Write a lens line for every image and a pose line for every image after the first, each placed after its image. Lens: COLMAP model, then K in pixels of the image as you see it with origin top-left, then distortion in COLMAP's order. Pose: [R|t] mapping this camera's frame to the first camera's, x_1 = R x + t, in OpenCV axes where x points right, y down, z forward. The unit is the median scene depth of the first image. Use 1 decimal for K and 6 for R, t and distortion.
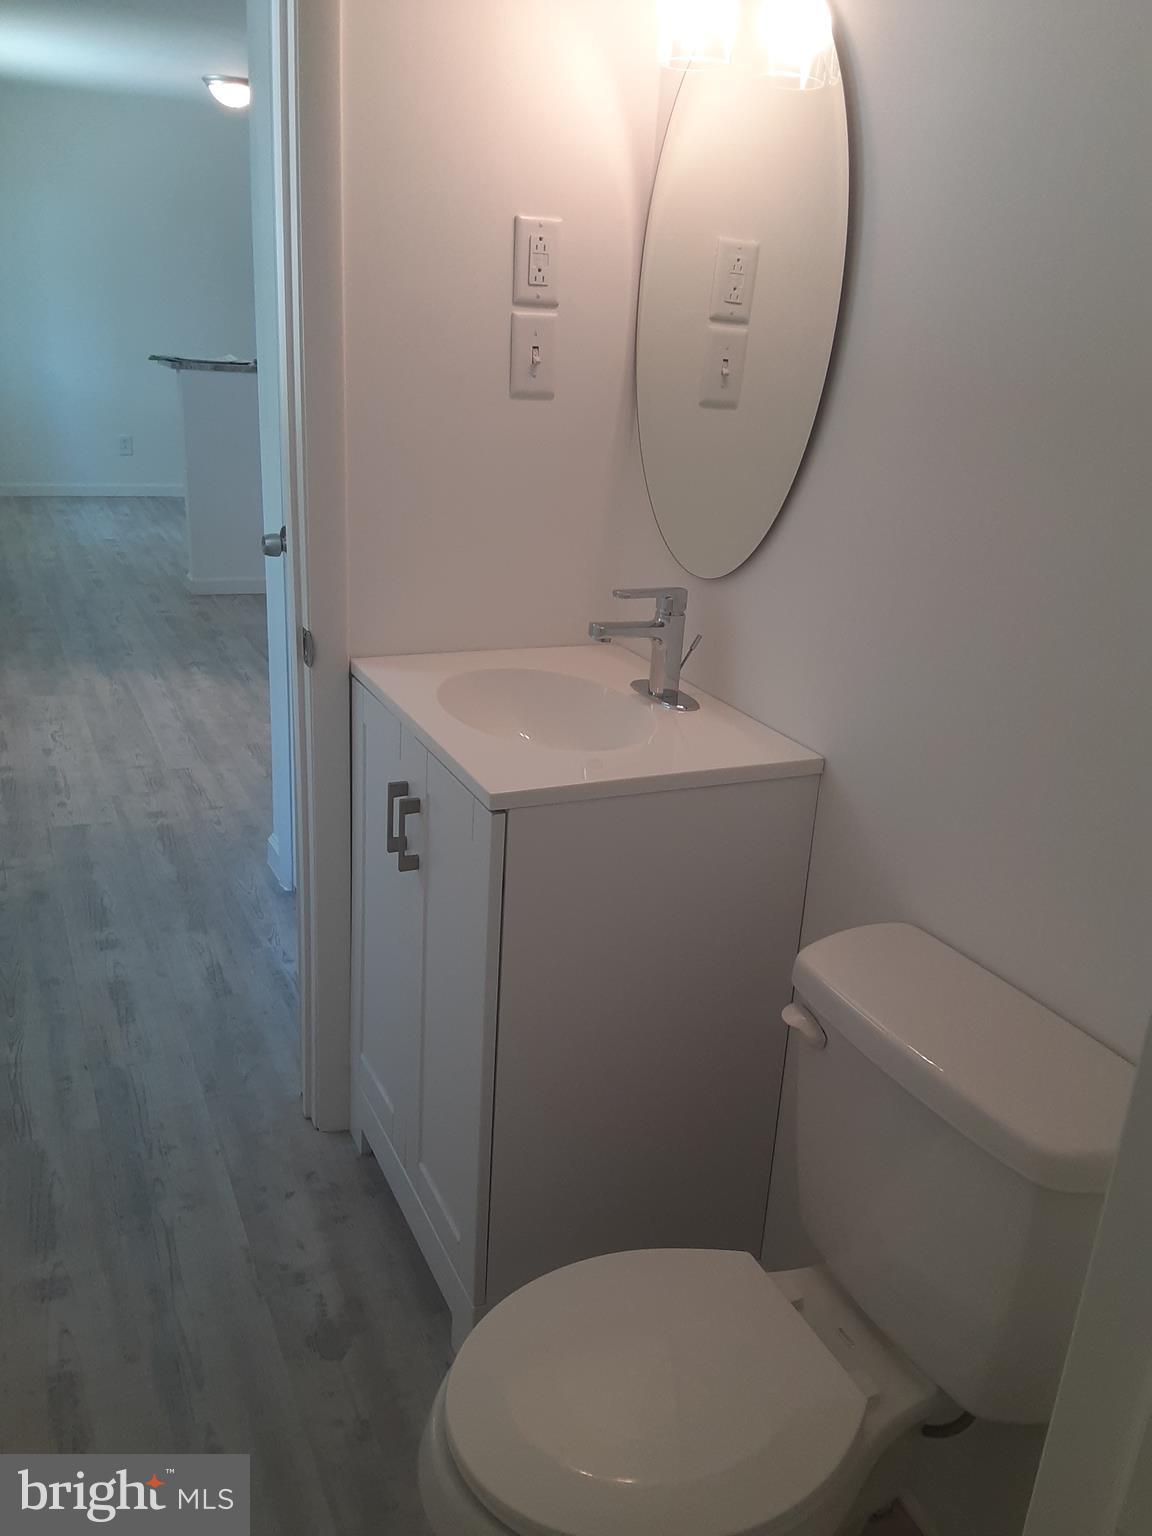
lens RADIAL K [[1233.0, 0, 577.9], [0, 1233.0, 769.9], [0, 0, 1]] dist [0.004074, -0.021988]
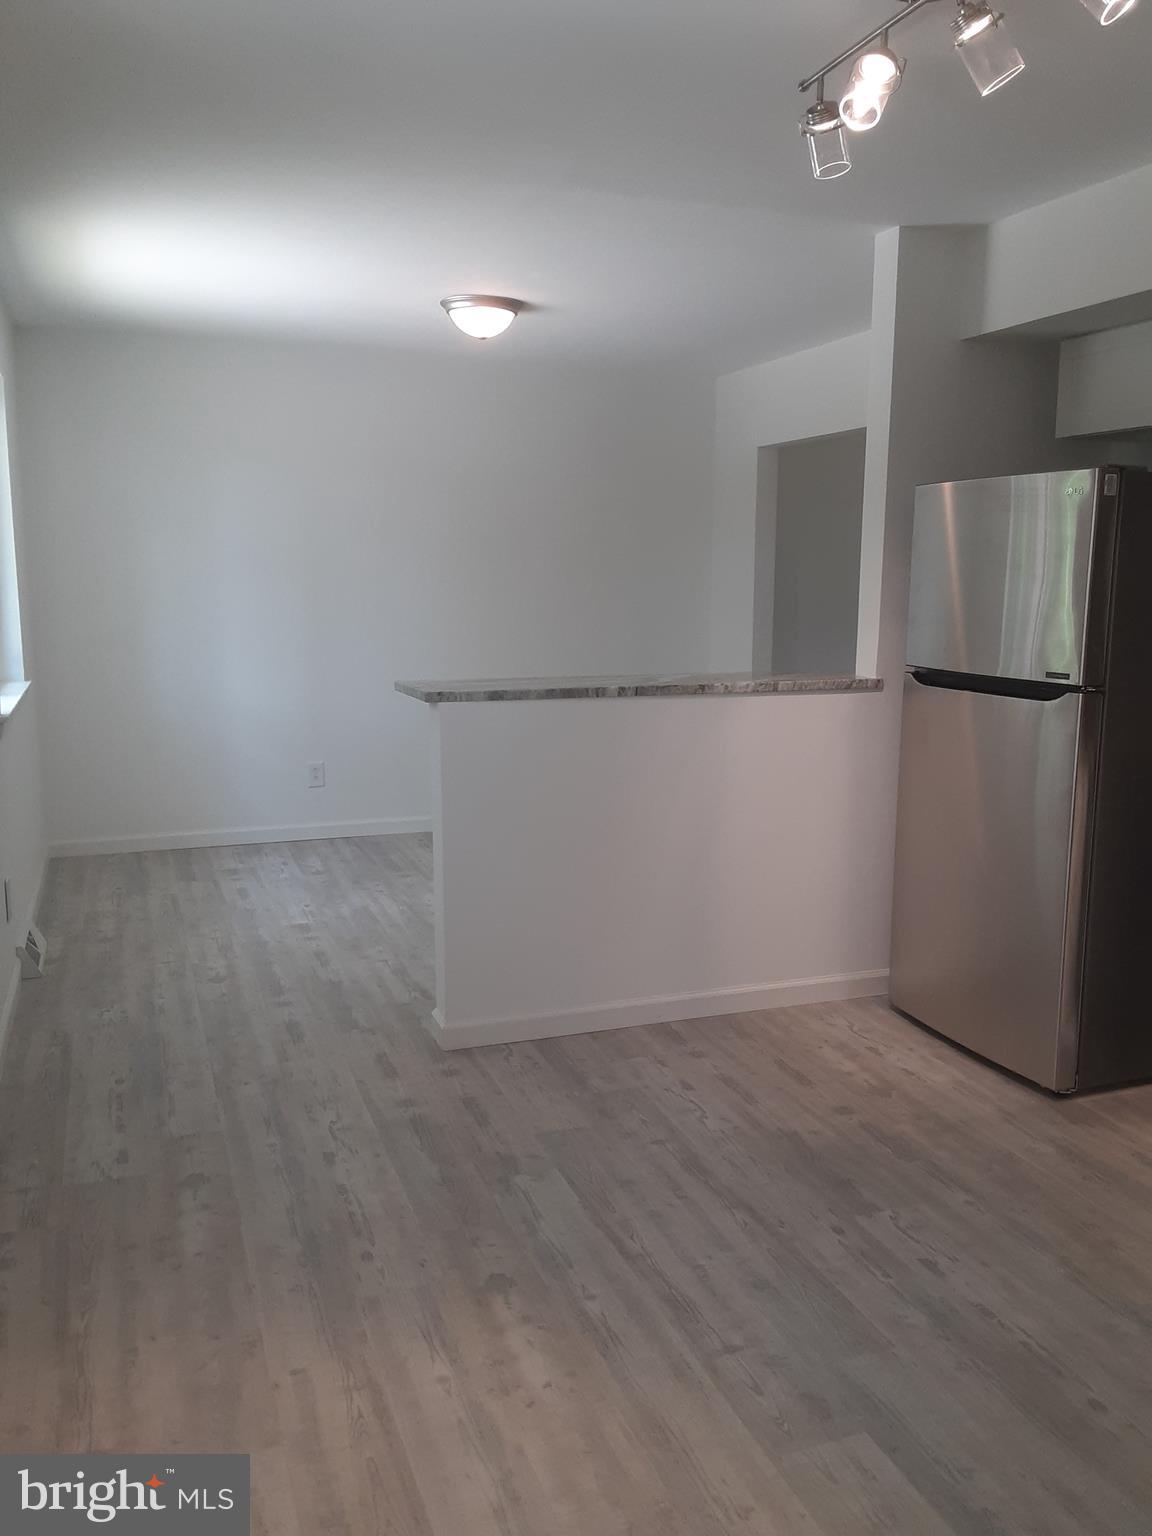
lens RADIAL K [[1233.0, 0, 576.9], [0, 1233.0, 769.2], [0, 0, 1]] dist [0.004074, -0.021988]
pose [[0.993774, -0.038897, -0.104406, -0.170569], [0.017606, 0.980130, -0.197572, -0.151311], [0.110017, 0.194504, 0.974713, 0.369447]]
